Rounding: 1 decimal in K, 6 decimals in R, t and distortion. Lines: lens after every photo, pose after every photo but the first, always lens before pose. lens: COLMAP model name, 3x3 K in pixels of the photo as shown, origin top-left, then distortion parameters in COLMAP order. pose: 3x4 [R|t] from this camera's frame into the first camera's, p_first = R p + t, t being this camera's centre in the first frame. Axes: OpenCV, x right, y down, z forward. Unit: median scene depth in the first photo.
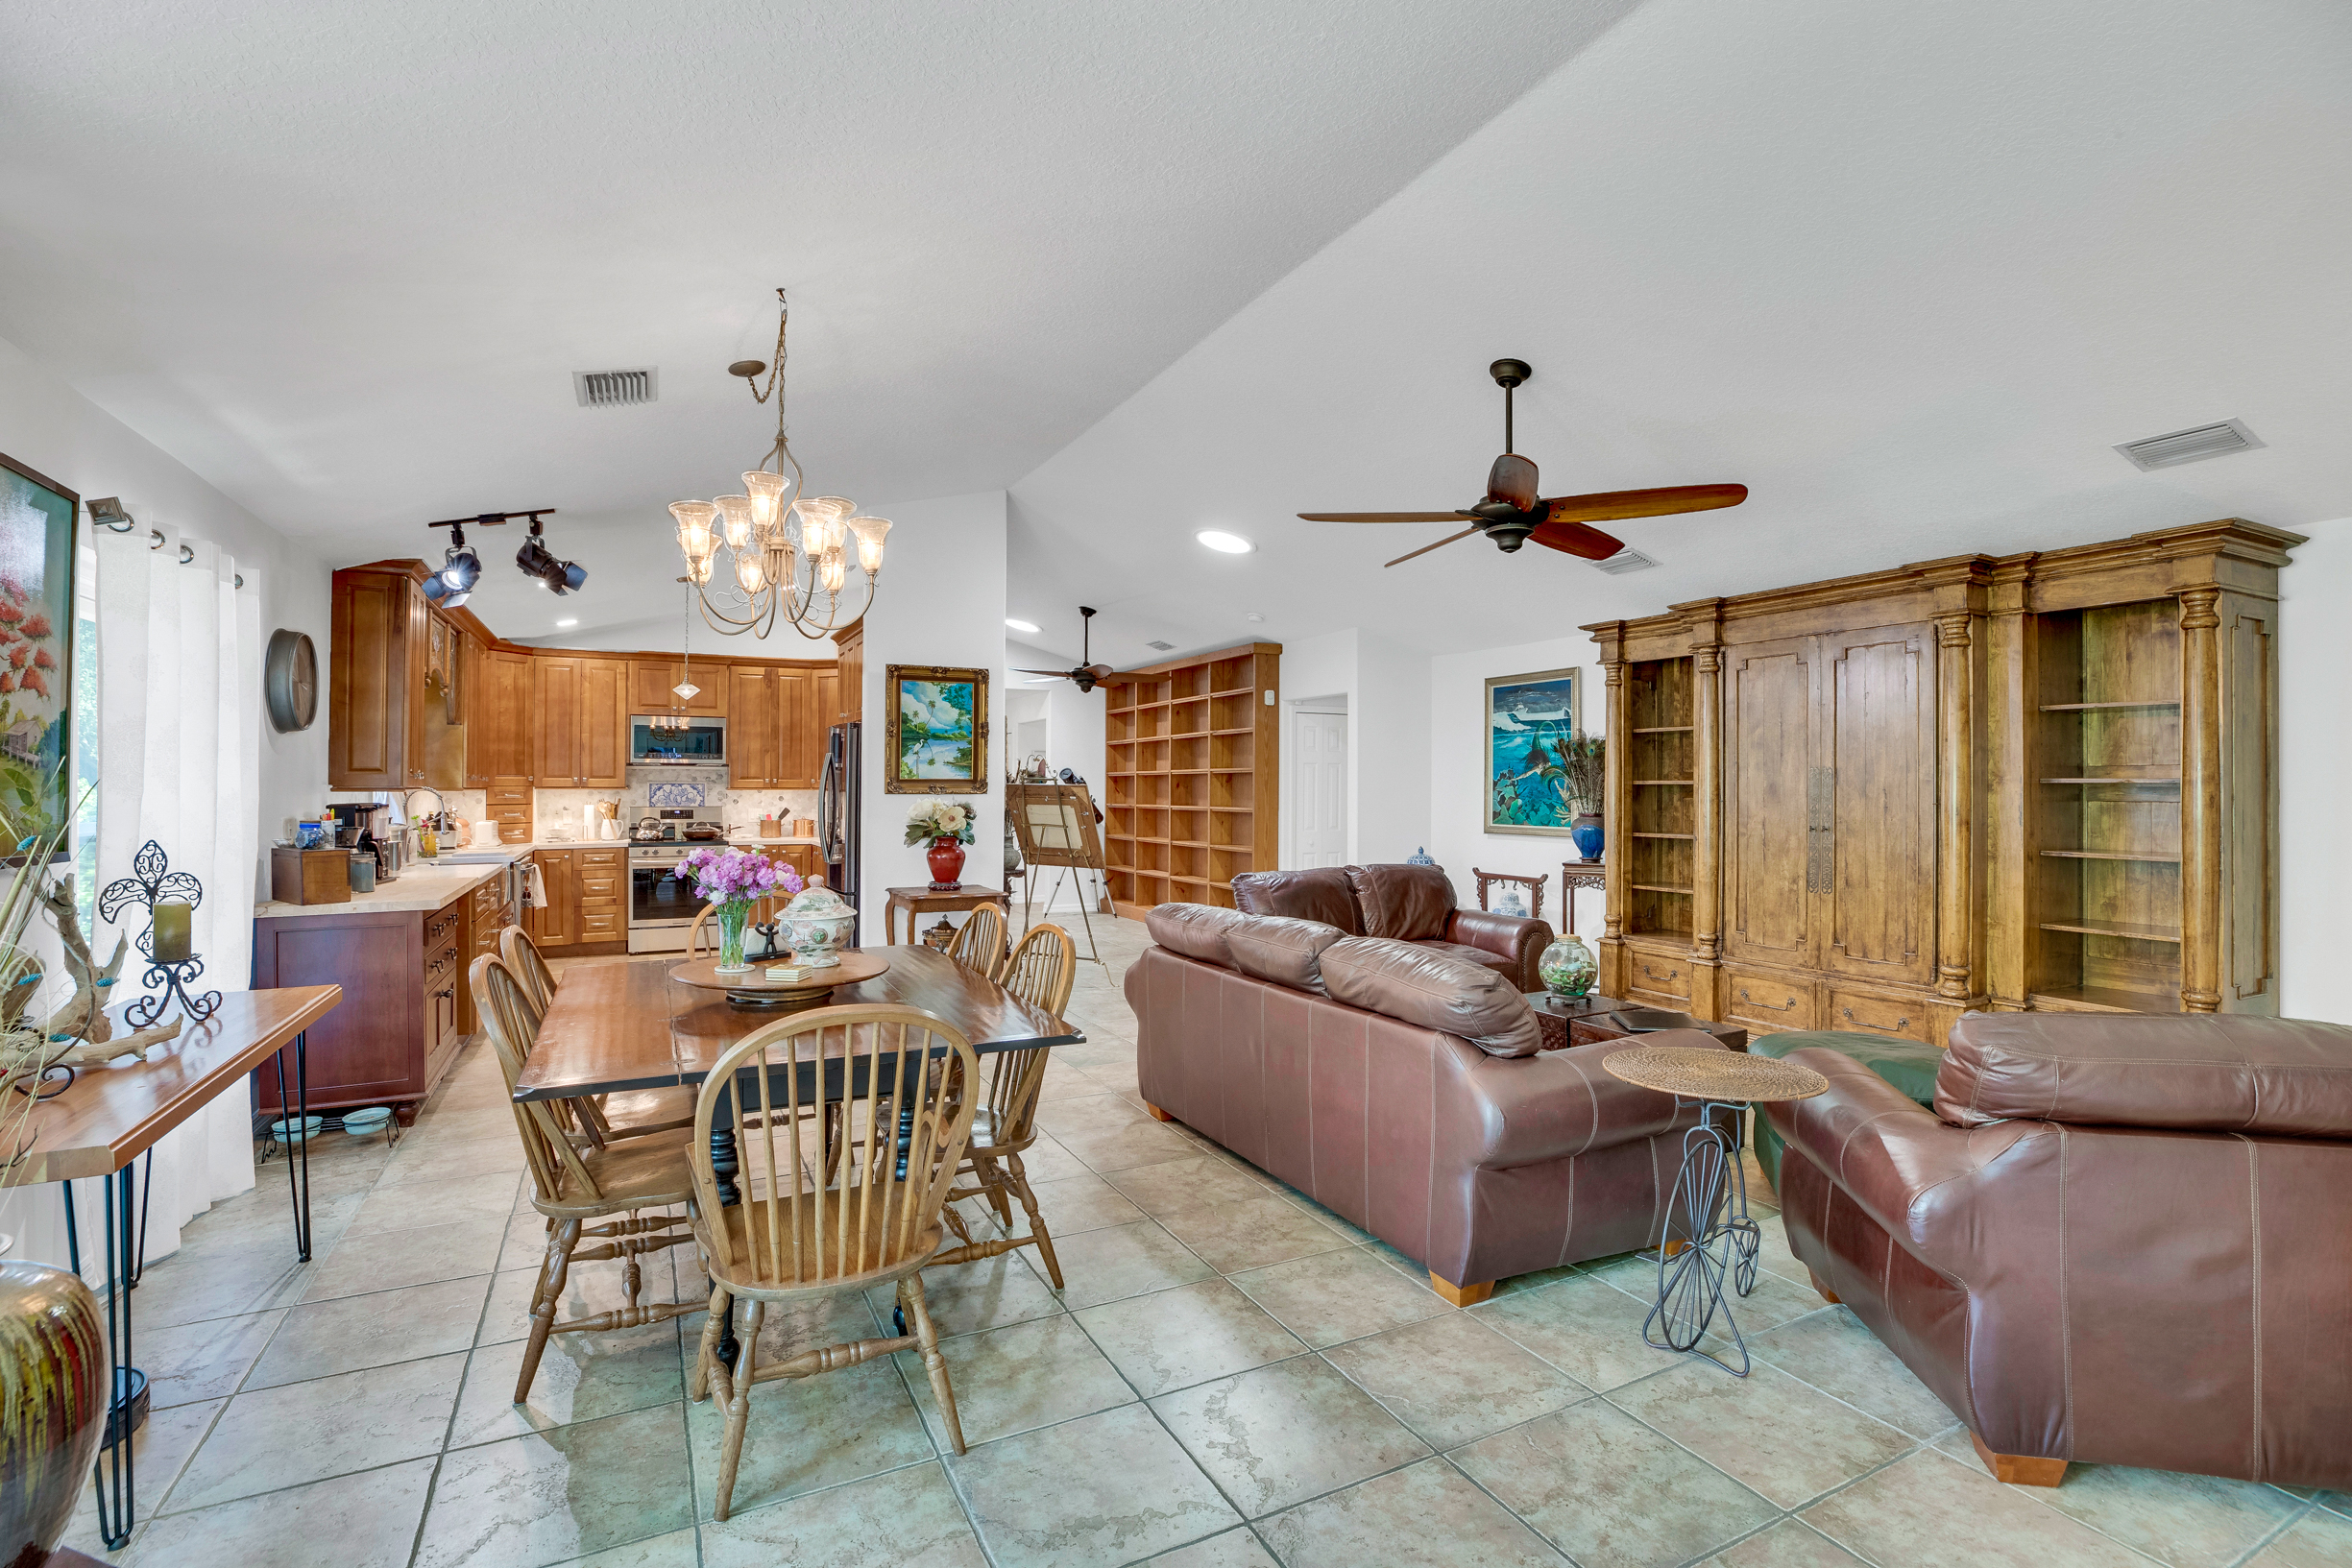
lens RADIAL K [[1081.6, 0, 1184.7], [0, 1081.6, 777.6], [0, 0, 1]] dist [-0.037271, 0.008707]
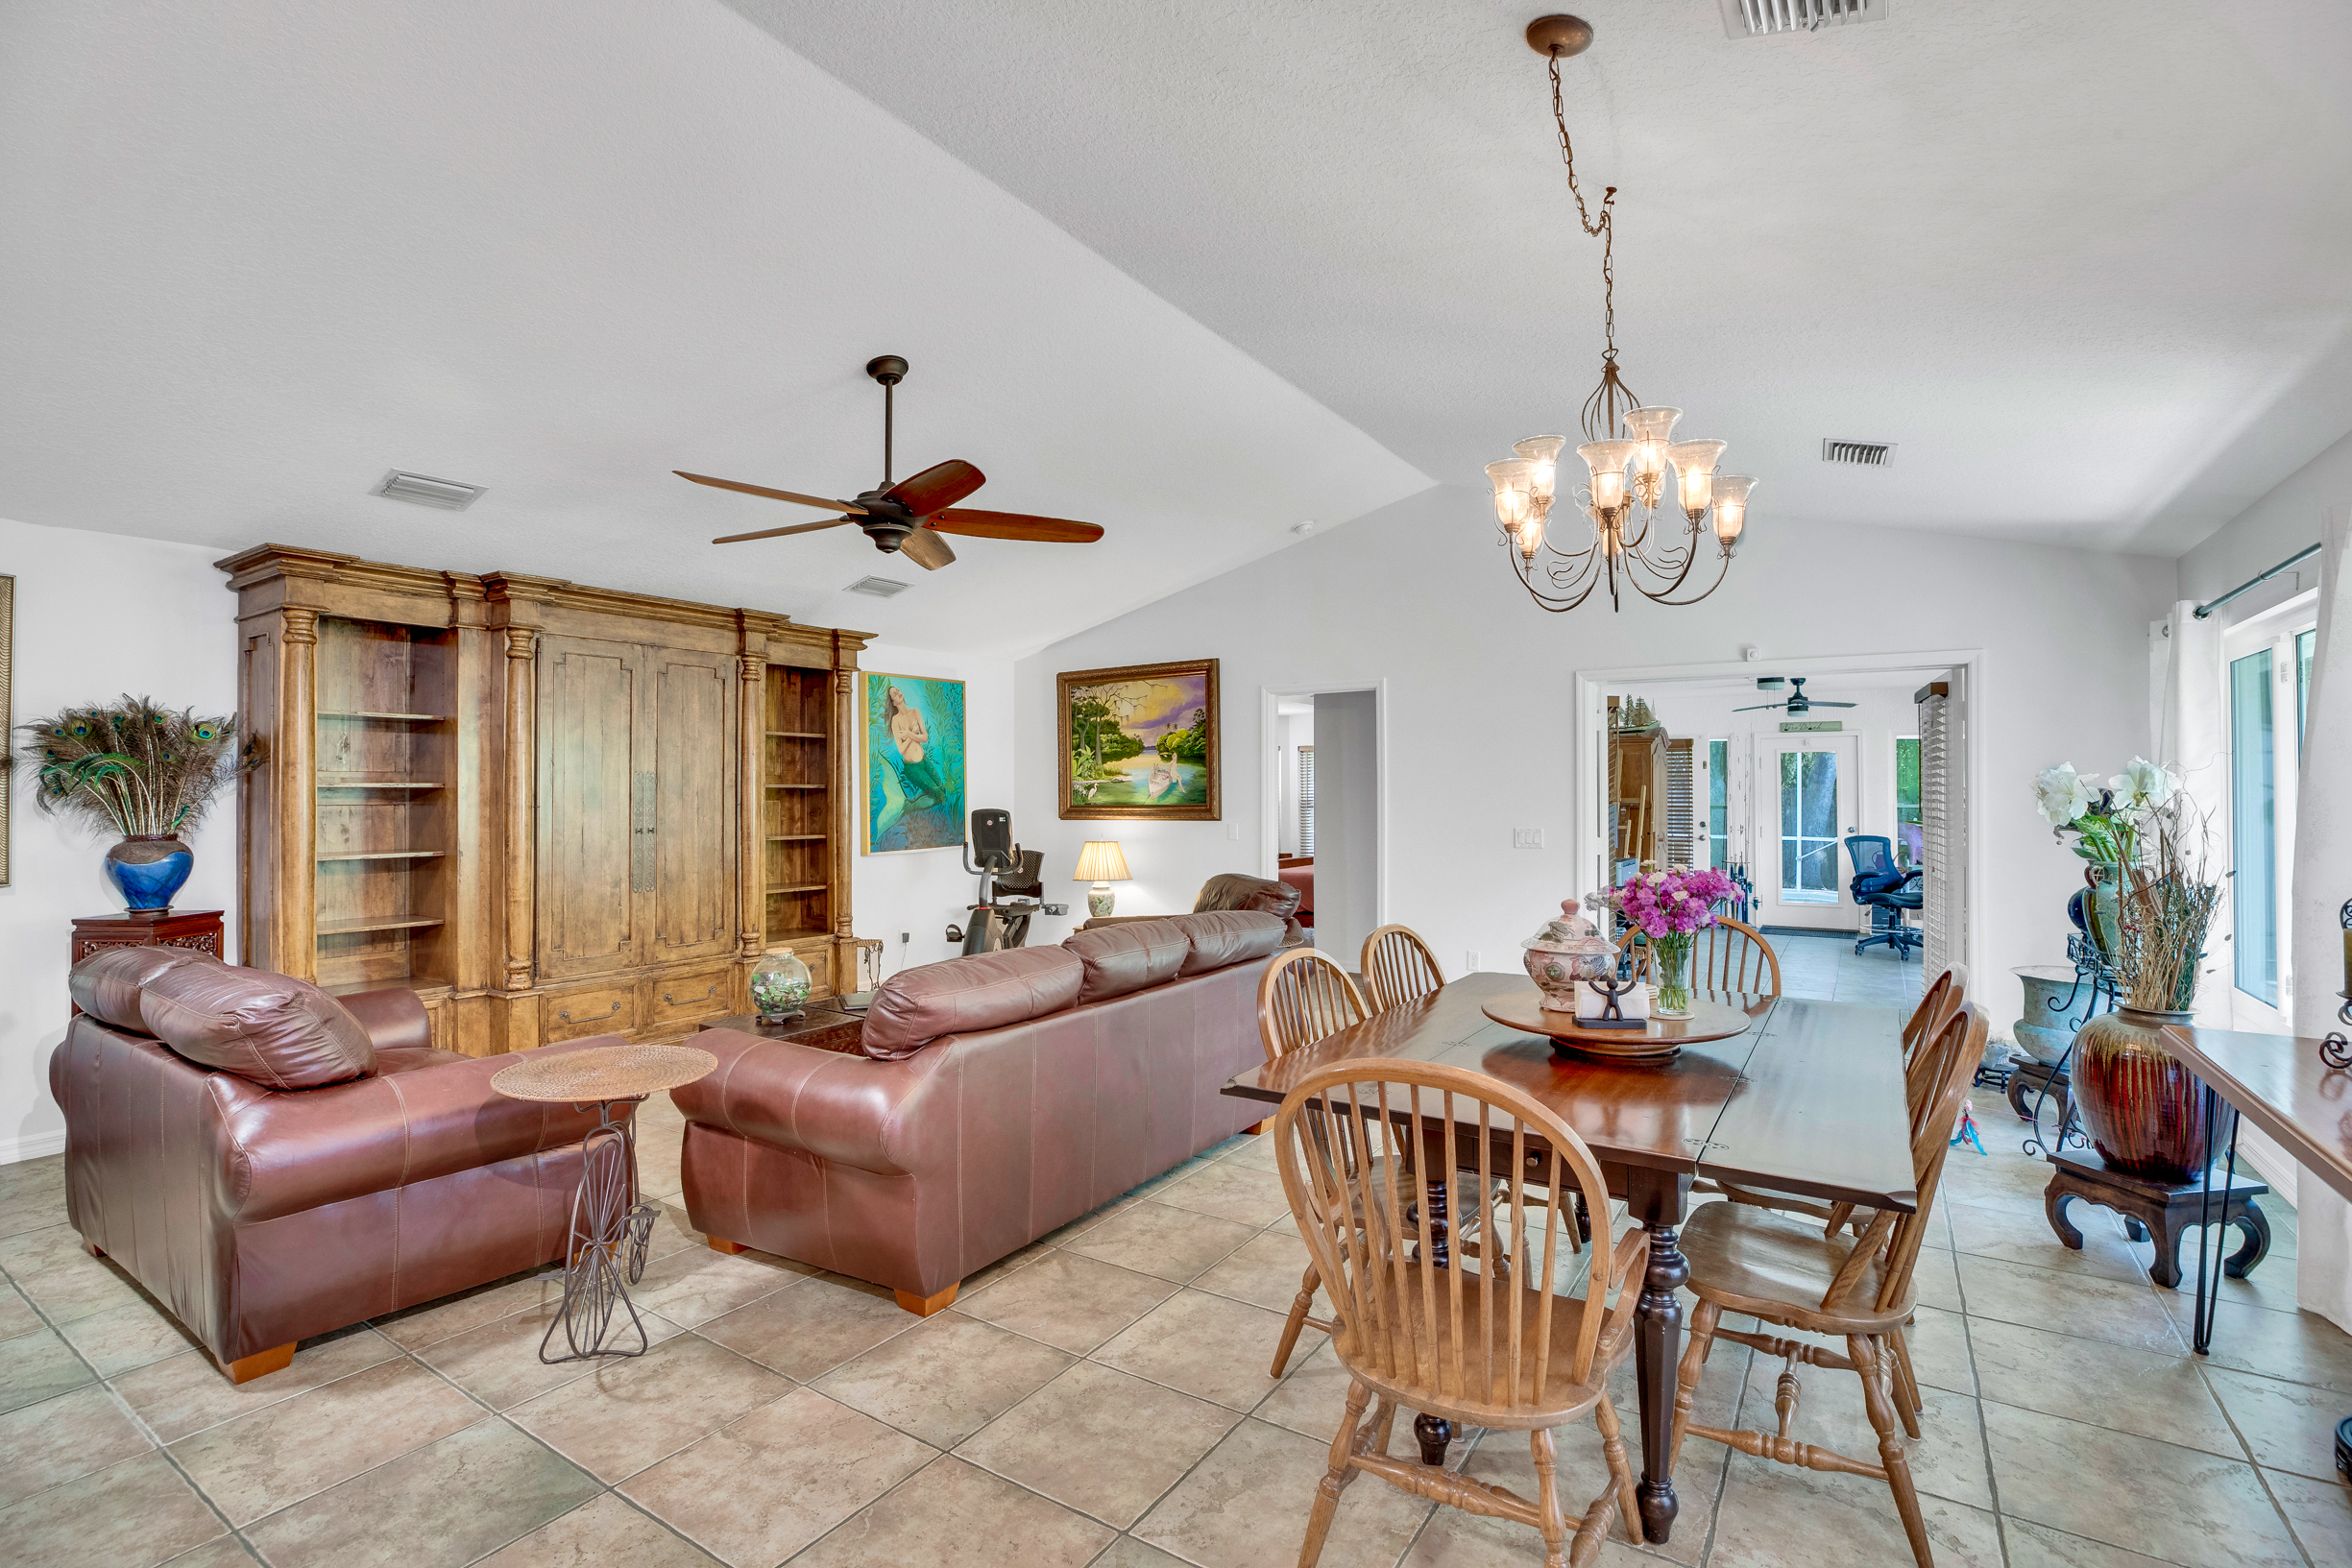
lens RADIAL K [[1081.6, 0, 1185.2], [0, 1081.6, 780.1], [0, 0, 1]] dist [-0.037271, 0.008707]
pose [[-0.500276, 0.007271, 0.865836, -0.424655], [-0.007792, 0.999886, -0.012899, 0.005755], [-0.865831, -0.013200, -0.500162, 0.780239]]
